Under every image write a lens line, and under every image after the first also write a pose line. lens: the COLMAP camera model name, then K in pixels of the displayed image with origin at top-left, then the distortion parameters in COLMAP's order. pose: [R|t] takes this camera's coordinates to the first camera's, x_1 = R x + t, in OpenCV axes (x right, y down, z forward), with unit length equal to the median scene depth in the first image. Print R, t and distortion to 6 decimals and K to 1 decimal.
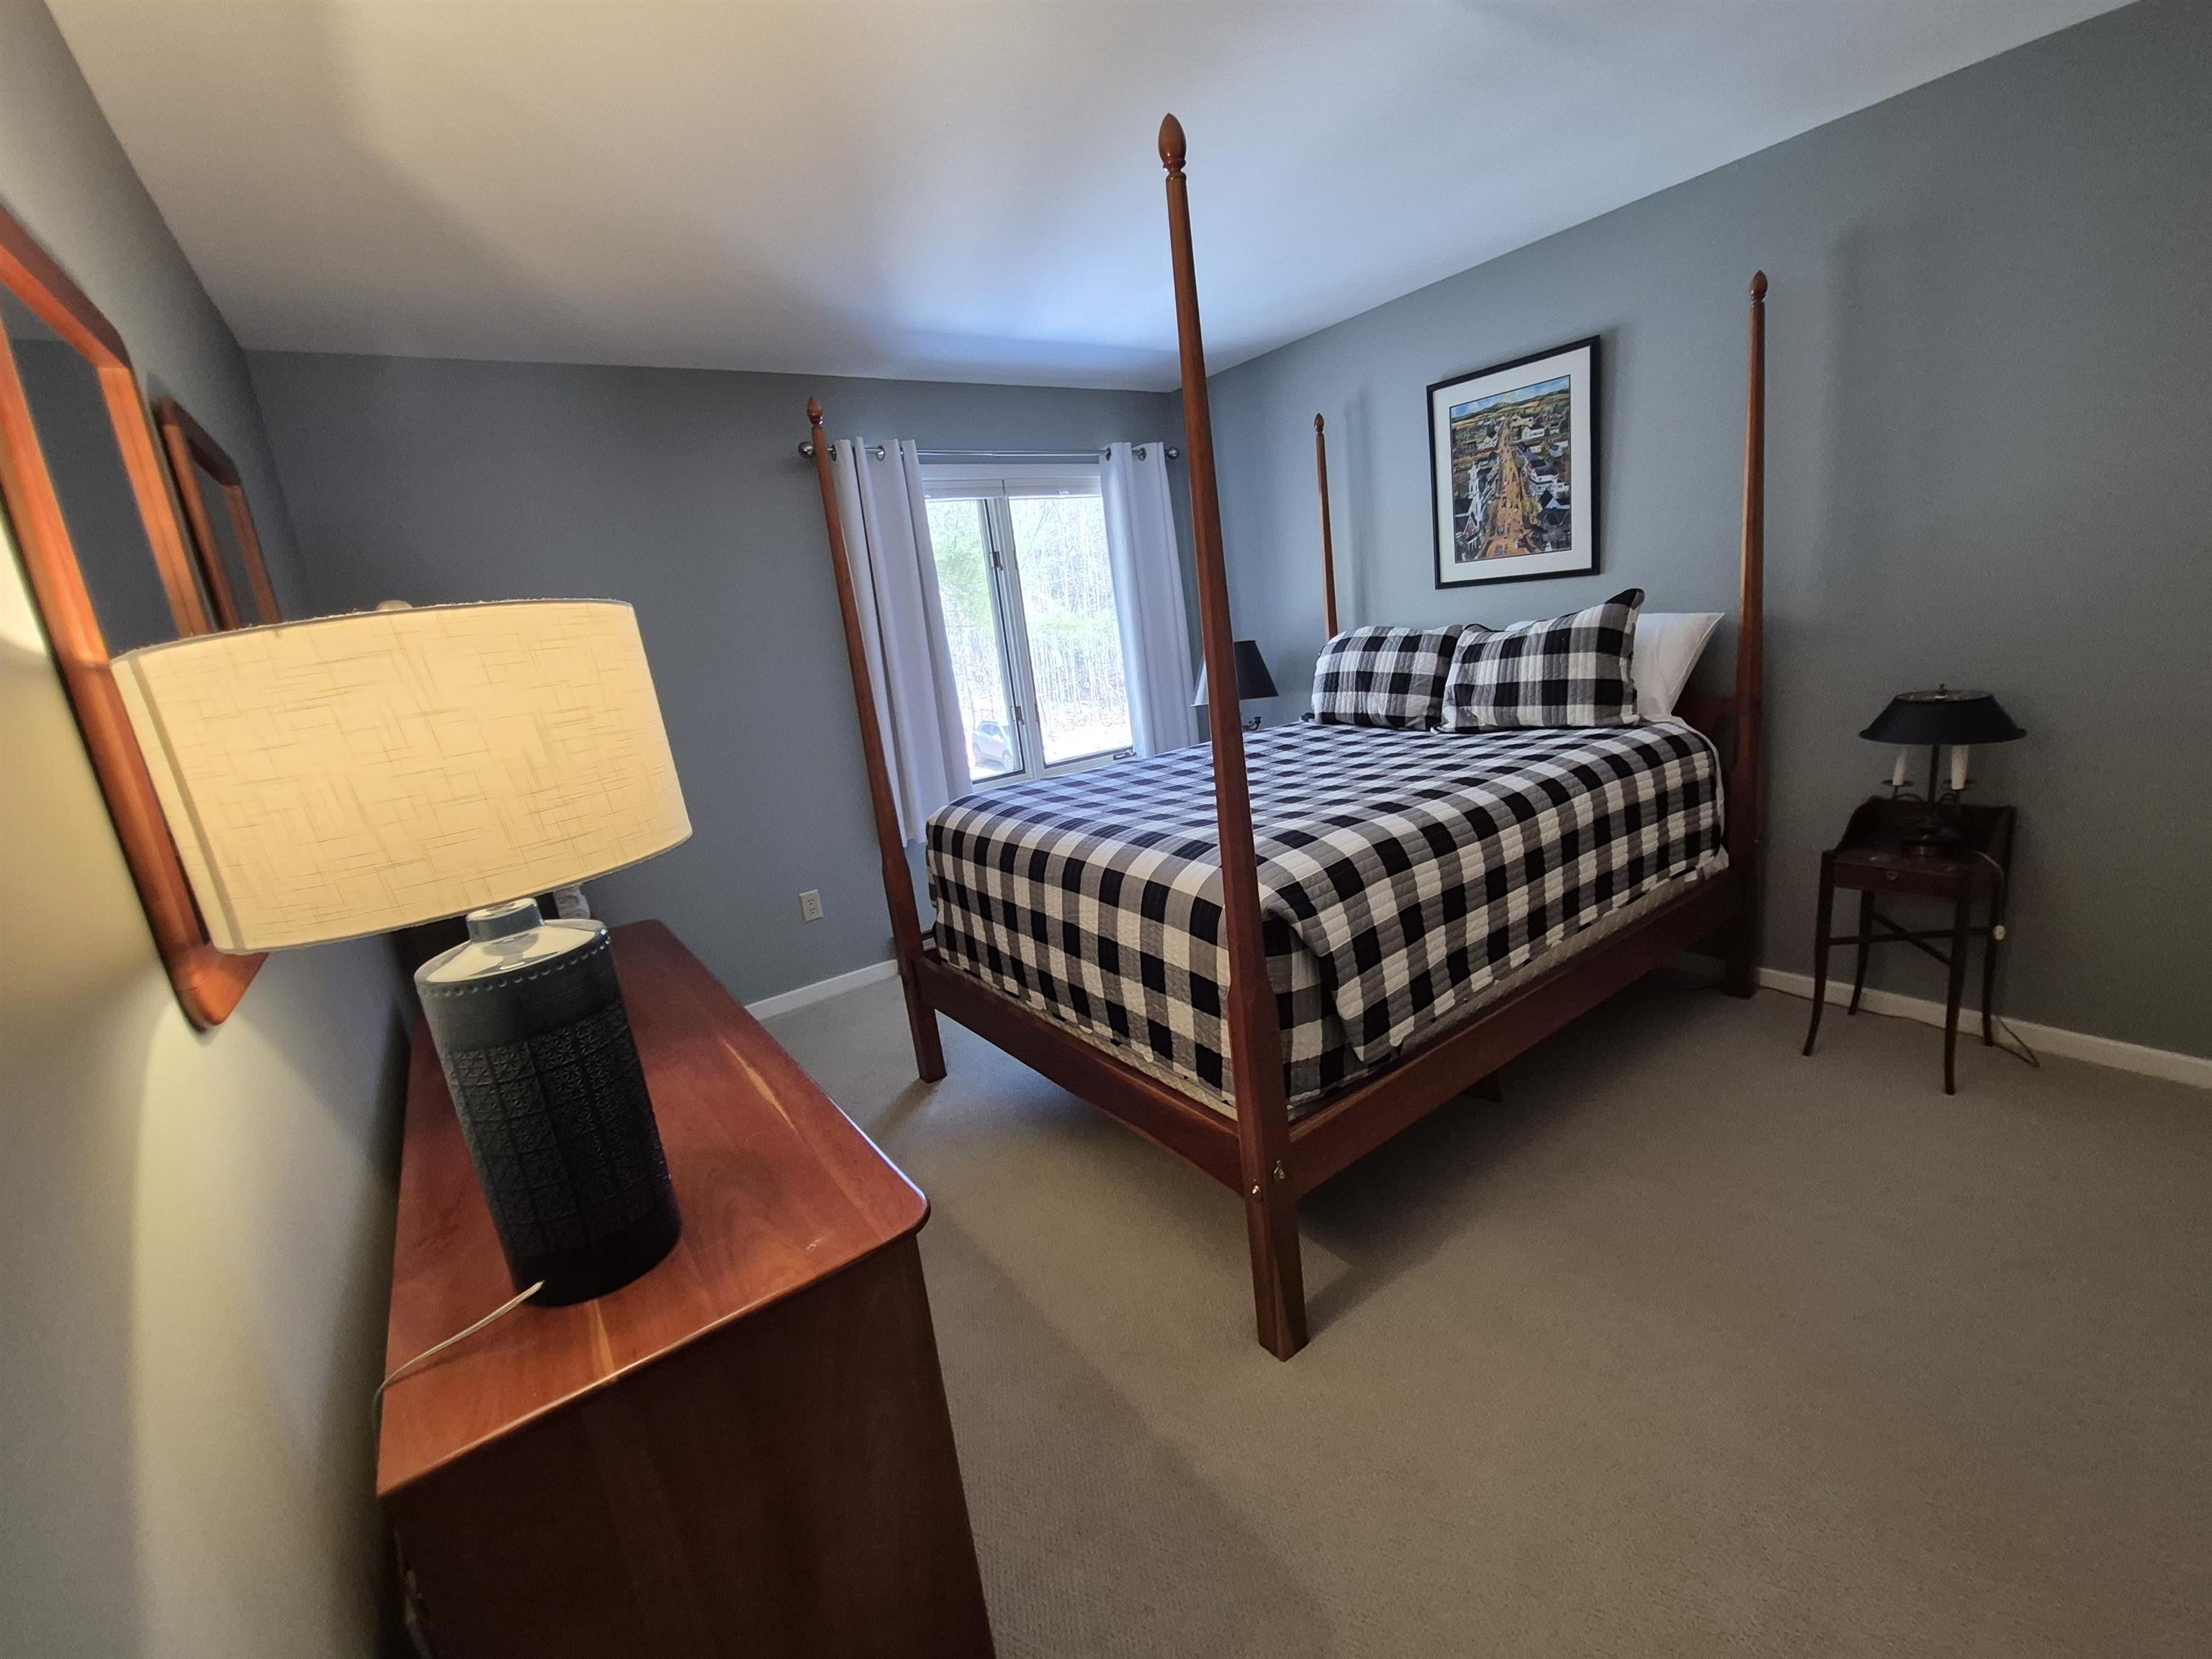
lens RADIAL K [[916.3, 0, 1112.6], [0, 916.3, 835.8], [0, 0, 1]] dist [0.001702, 0.000052]
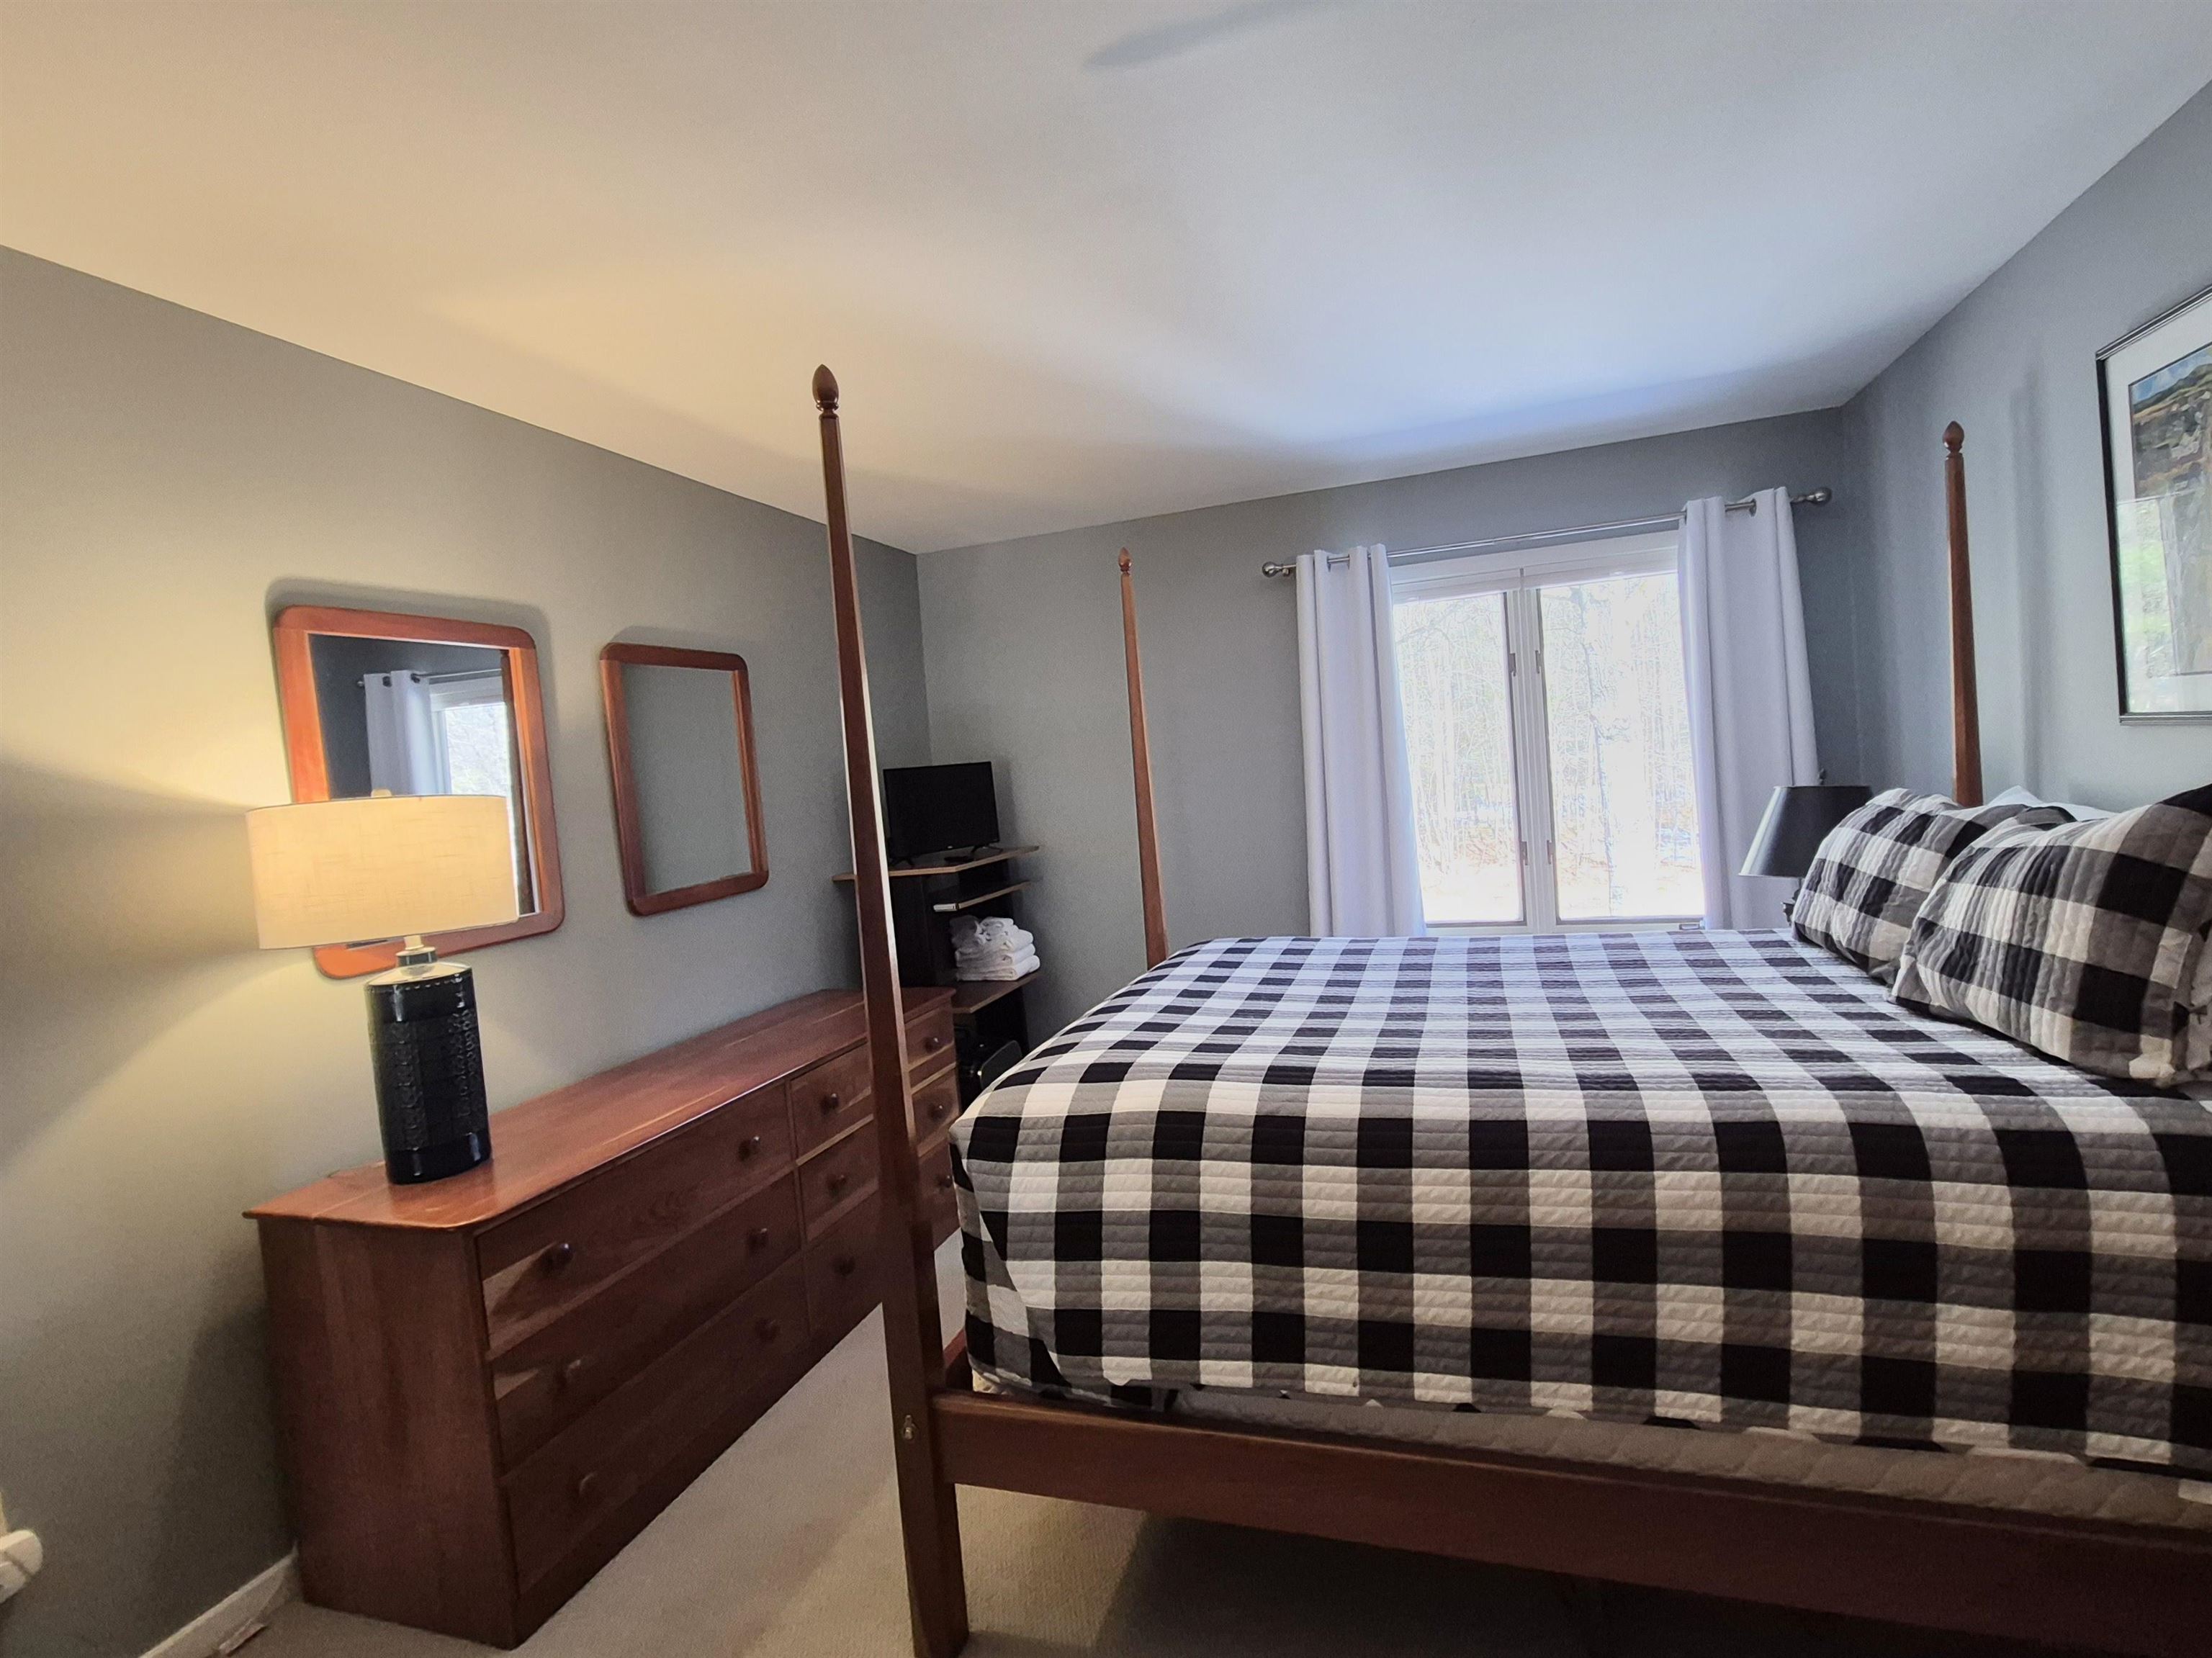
lens RADIAL K [[1022.2, 0, 1106.0], [0, 1022.2, 829.0], [0, 0, 1]] dist [-0.002083, -0.000585]
pose [[0.593224, 0.113484, -0.796998, 0.631631], [-0.179293, 0.983773, 0.006627, -0.151754], [0.784818, 0.138965, 0.603945, 0.294224]]
